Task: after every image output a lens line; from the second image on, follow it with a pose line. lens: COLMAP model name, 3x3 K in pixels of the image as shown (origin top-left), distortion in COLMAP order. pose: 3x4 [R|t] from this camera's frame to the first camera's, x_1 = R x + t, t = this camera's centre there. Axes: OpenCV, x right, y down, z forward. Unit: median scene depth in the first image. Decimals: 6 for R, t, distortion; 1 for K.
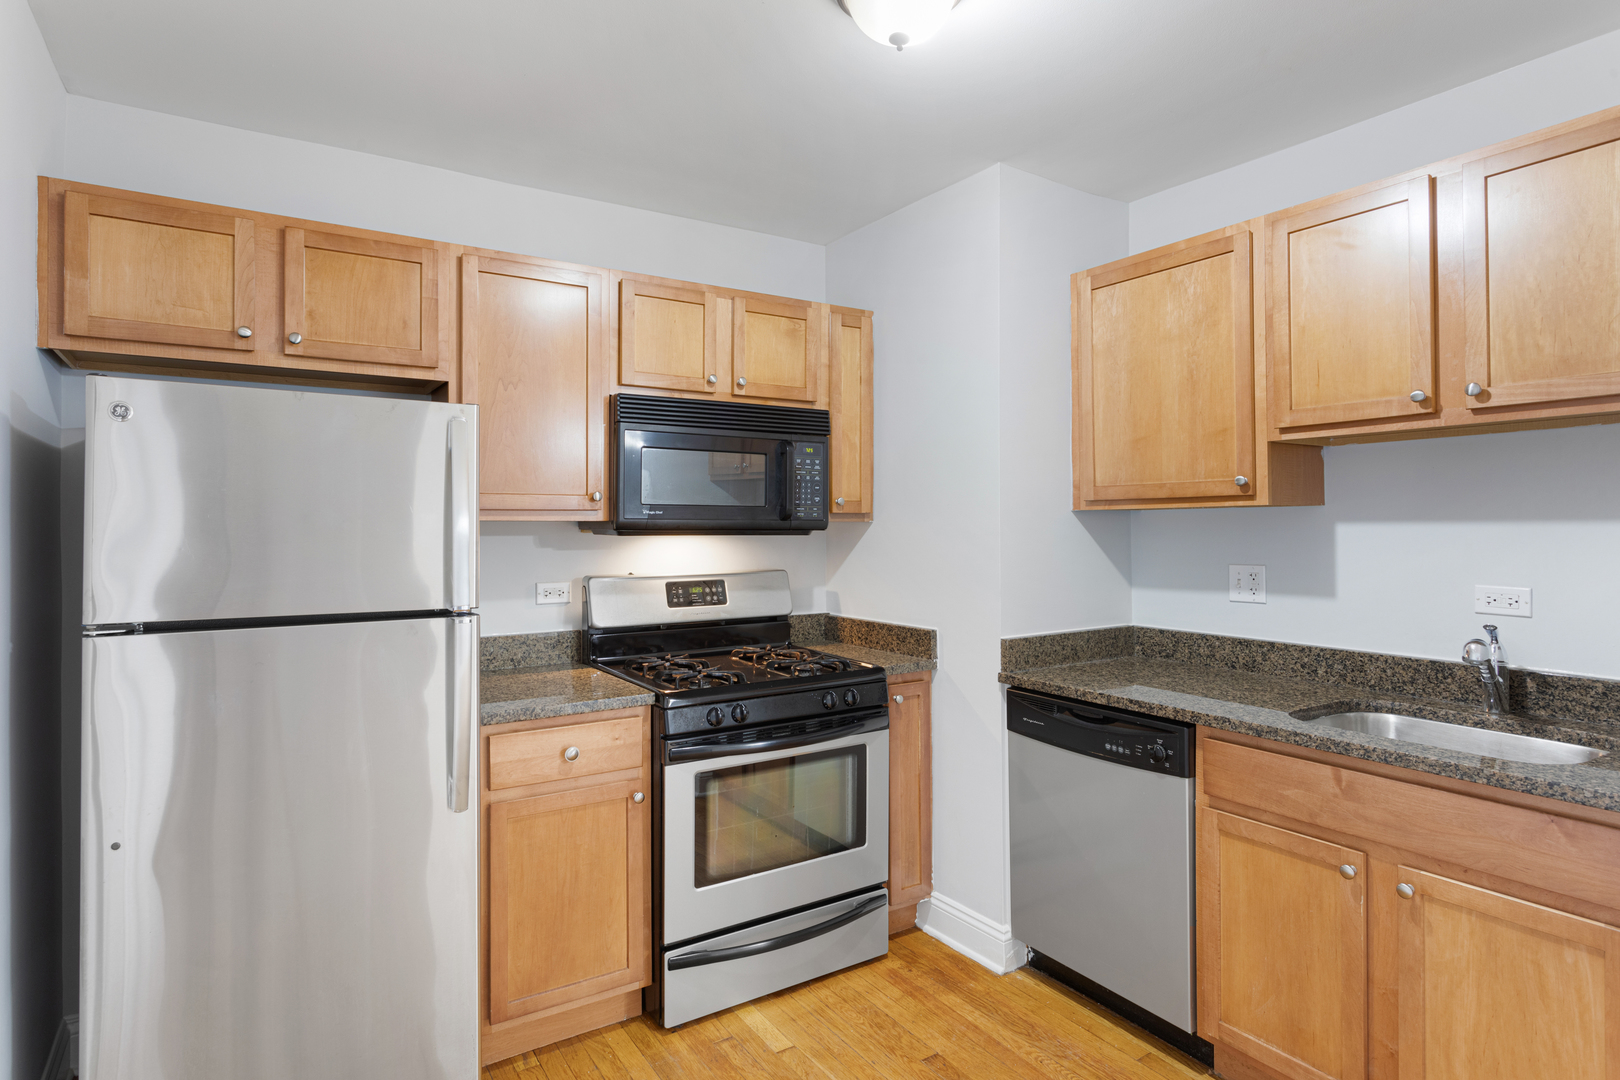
lens RADIAL K [[887.4, 0, 805.2], [0, 887.4, 512.4], [0, 0, 1]] dist [-0.002581, 0.001865]
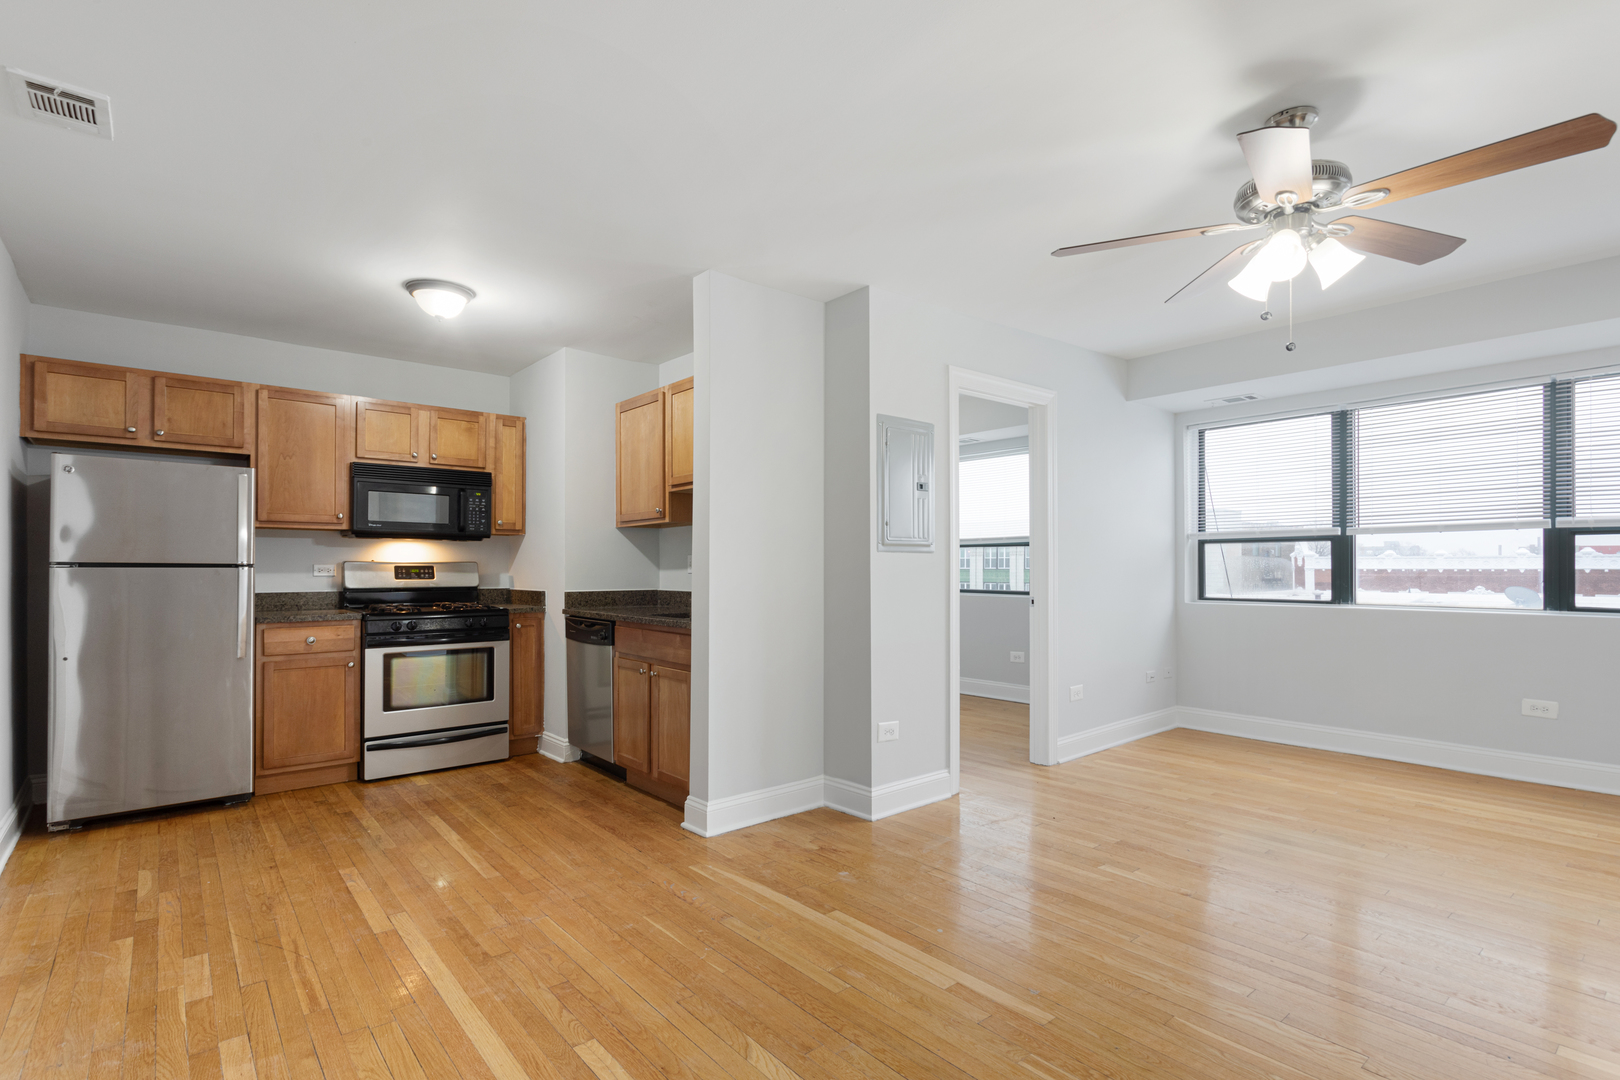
lens RADIAL K [[779.4, 0, 811.9], [0, 779.4, 560.0], [0, 0, 1]] dist [0.002816, -0.000252]
pose [[0.991179, 0.004016, 0.132467, 0.560276], [-0.004391, 0.999987, 0.002545, 0.069563], [-0.132455, -0.003104, 0.991184, -0.811679]]
